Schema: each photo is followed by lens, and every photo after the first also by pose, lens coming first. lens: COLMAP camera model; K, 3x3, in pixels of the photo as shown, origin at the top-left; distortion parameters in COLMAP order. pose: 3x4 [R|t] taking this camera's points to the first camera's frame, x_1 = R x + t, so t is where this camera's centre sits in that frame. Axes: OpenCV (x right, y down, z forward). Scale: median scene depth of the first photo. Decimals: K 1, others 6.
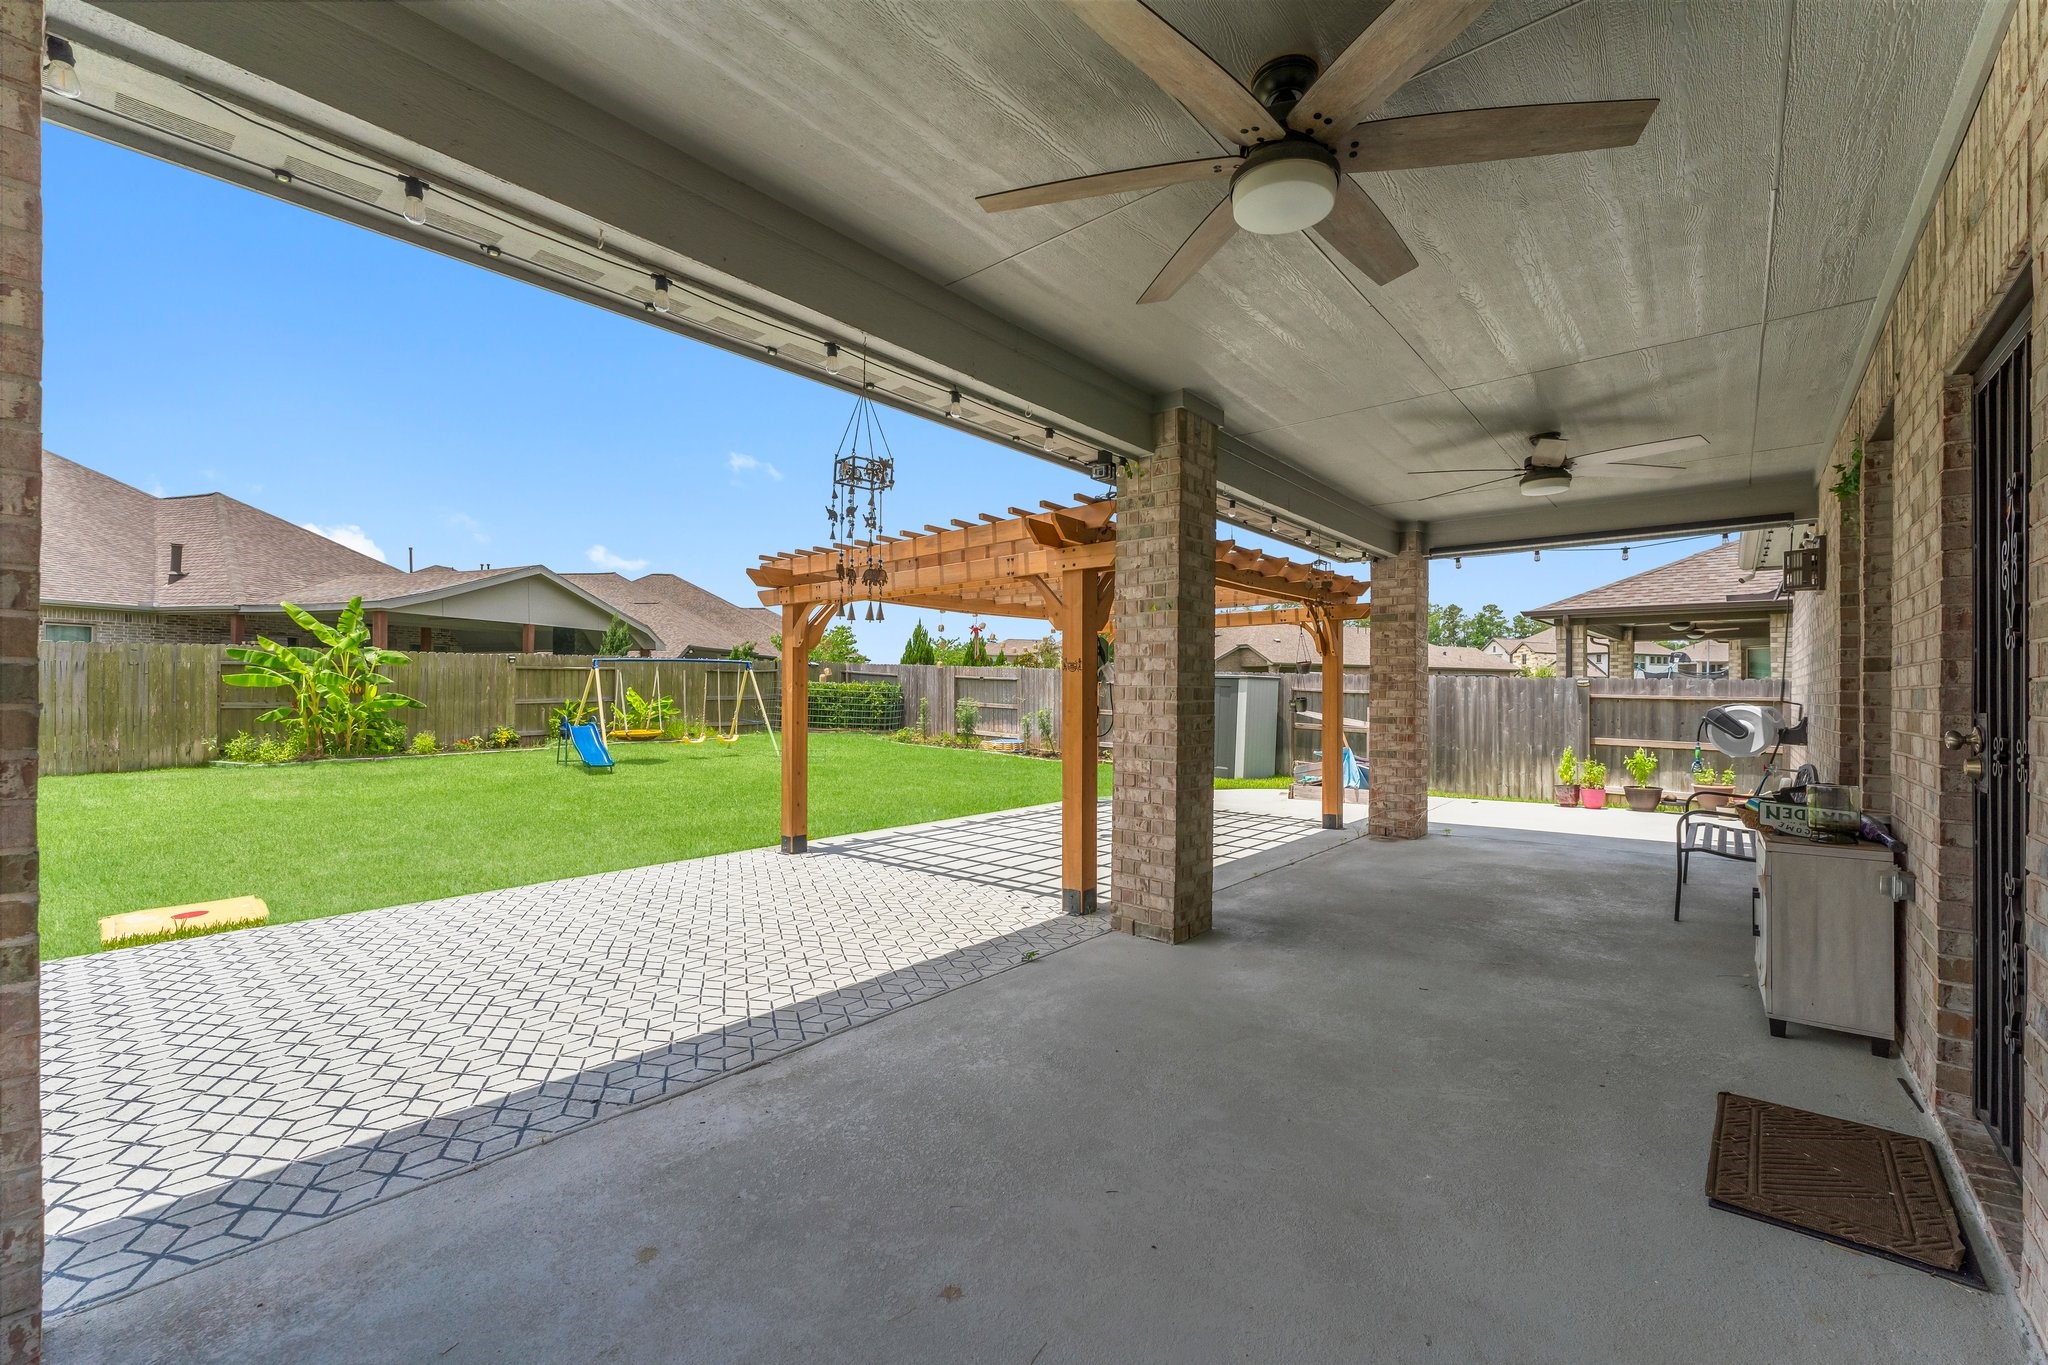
lens RADIAL K [[834.8, 0, 1022.1], [0, 834.8, 685.9], [0, 0, 1]] dist [0.002293, -0.000143]
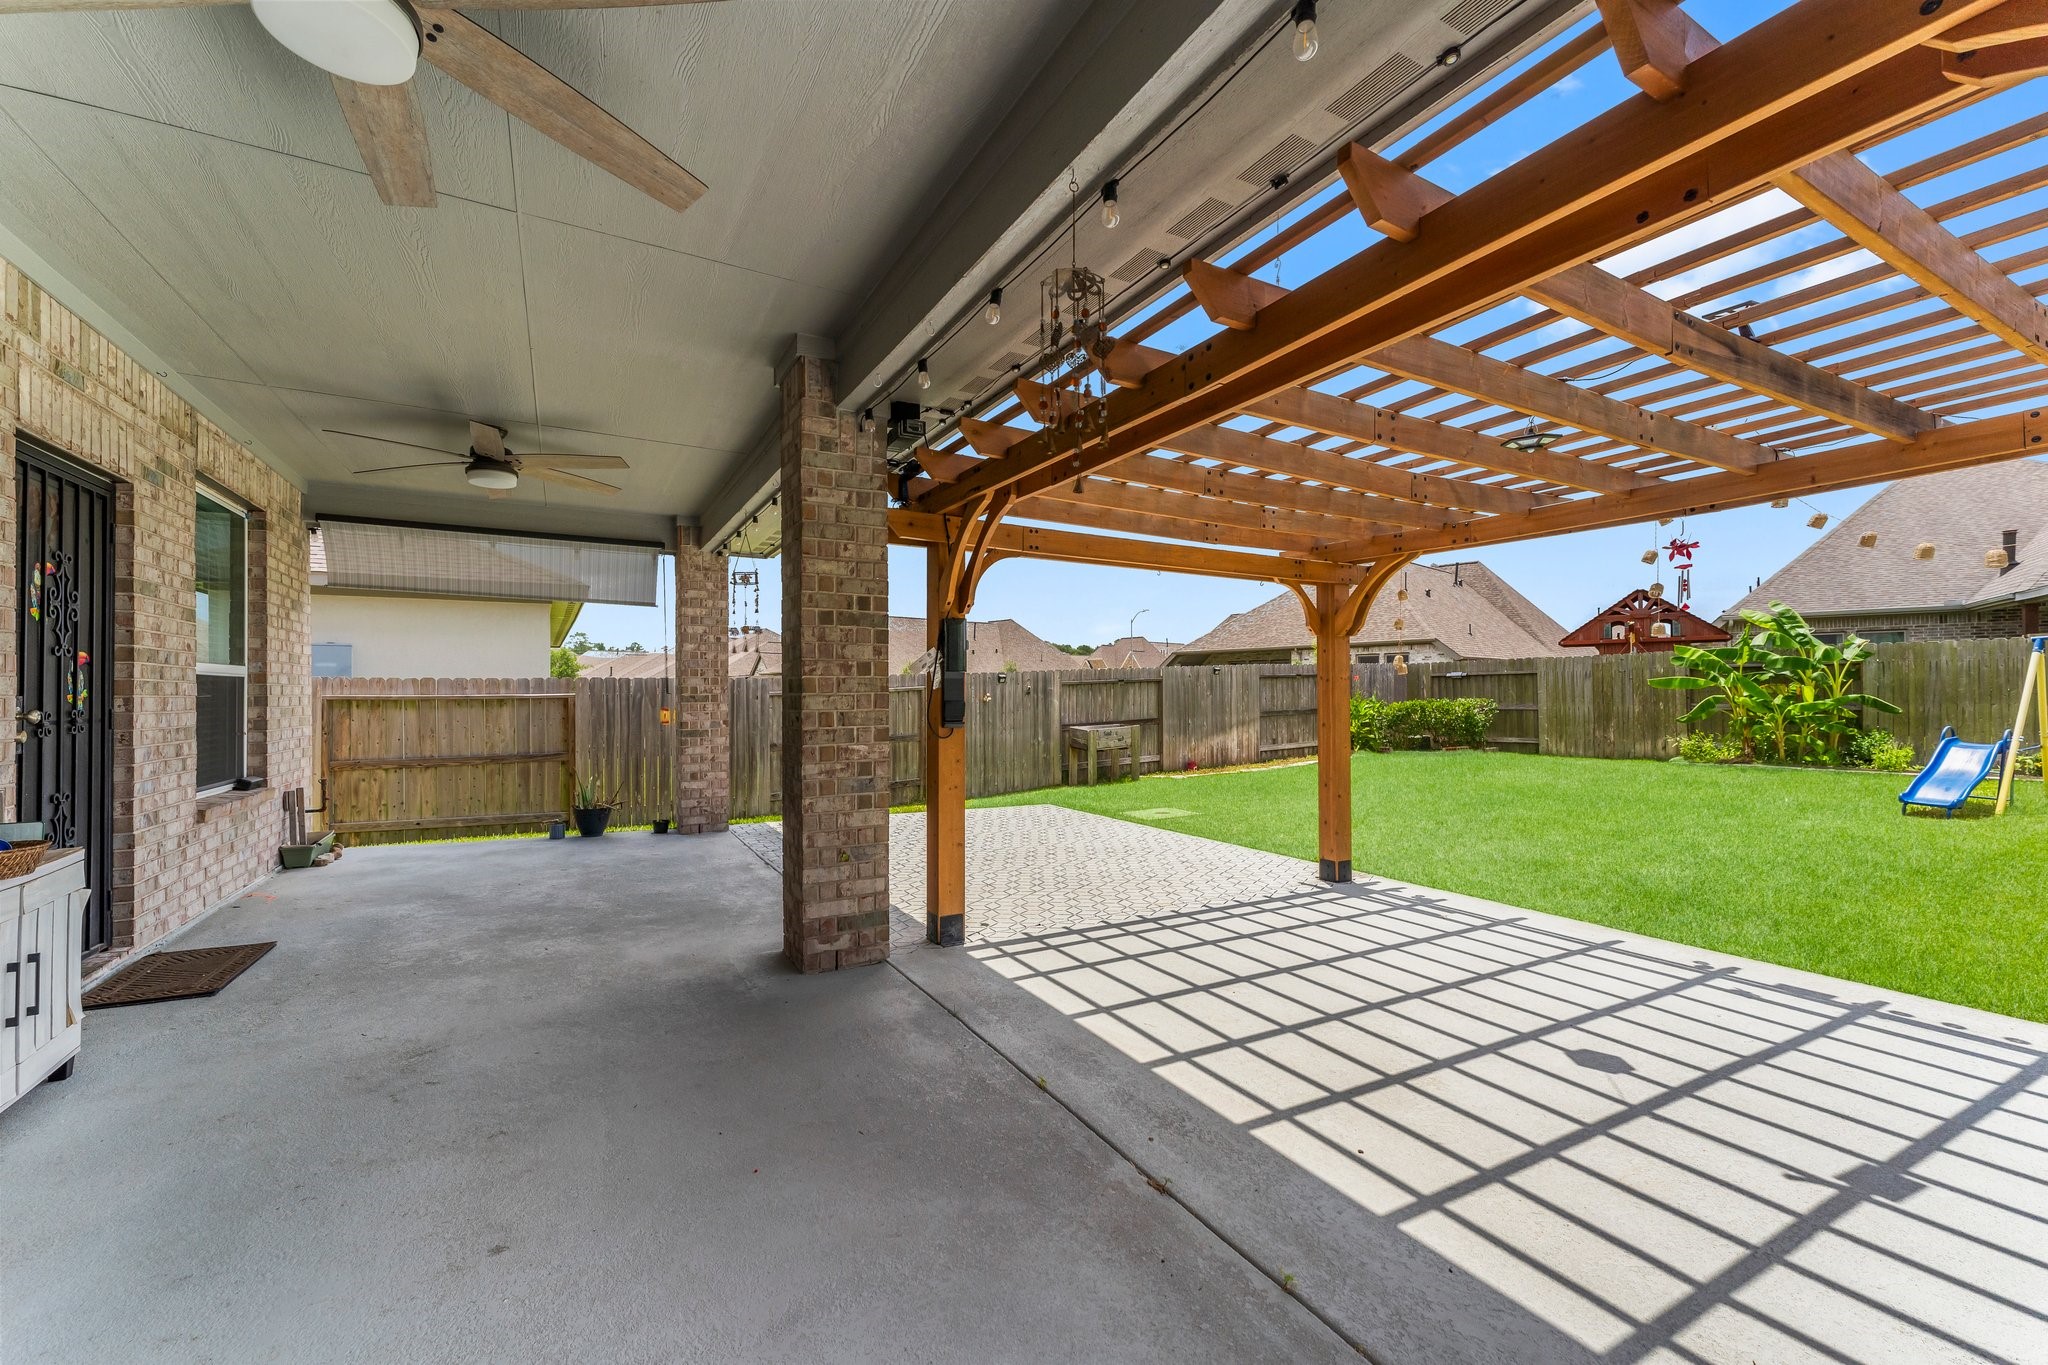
lens RADIAL K [[834.8, 0, 1016.9], [0, 834.8, 682.0], [0, 0, 1]] dist [0.002293, -0.000143]
pose [[-0.349835, -0.019131, -0.936616, 0.357274], [0.006579, 0.999717, -0.022877, 0.011360], [0.936788, -0.014165, -0.349610, 0.577692]]
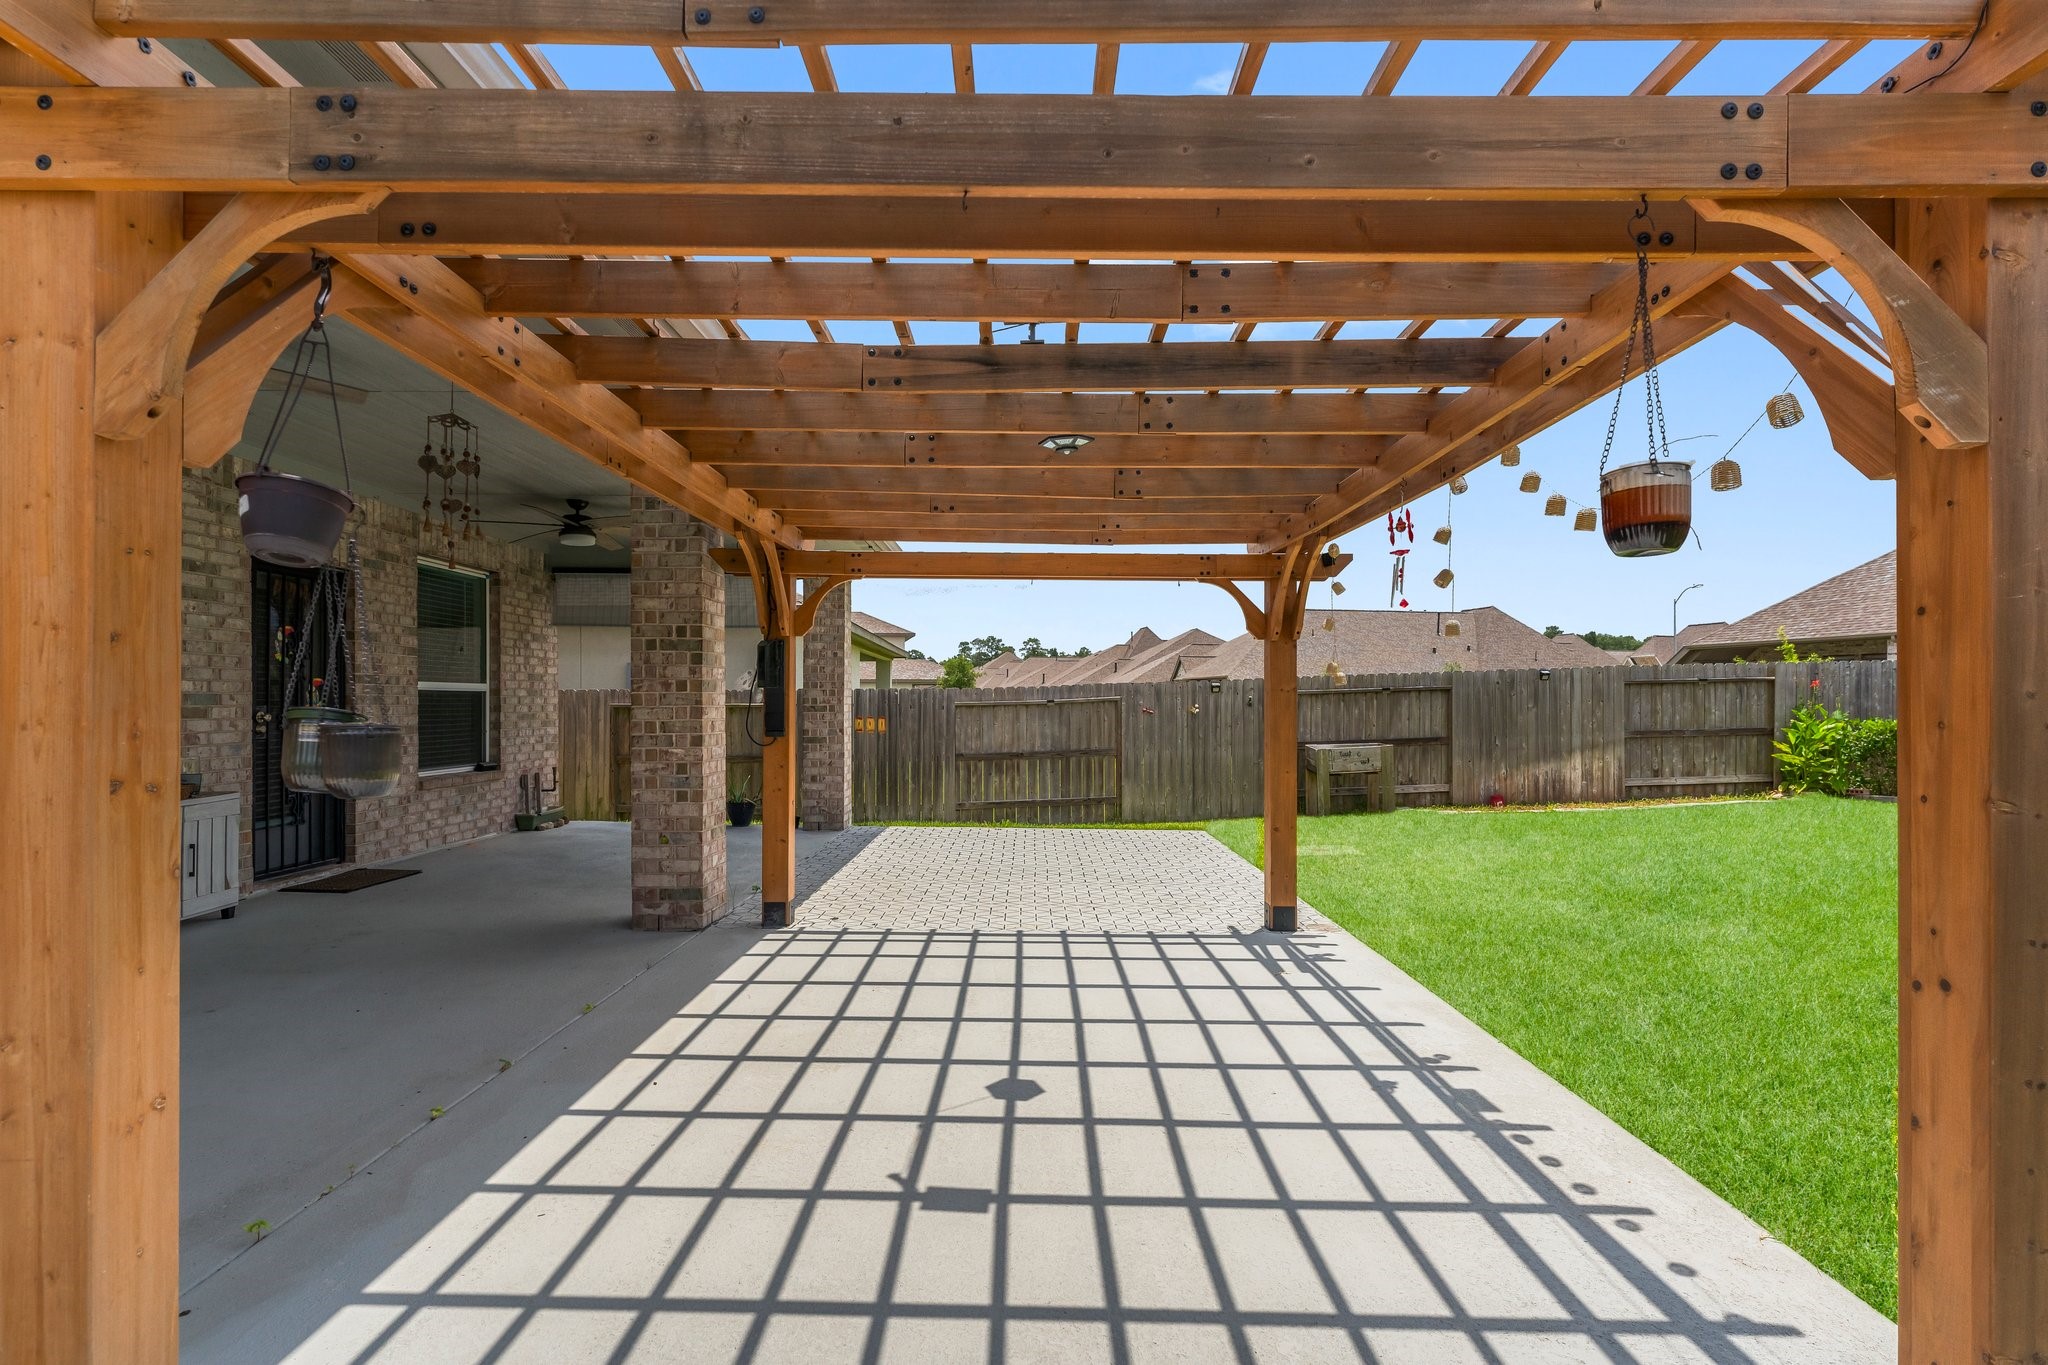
lens RADIAL K [[982.9, 0, 1022.3], [0, 982.9, 698.1], [0, 0, 1]] dist [-0.004323, 0.000303]
pose [[-0.767002, -0.010816, -0.641553, 0.248069], [-0.002350, 0.999899, -0.014048, 0.010261], [0.641640, -0.009267, -0.766950, 0.860972]]
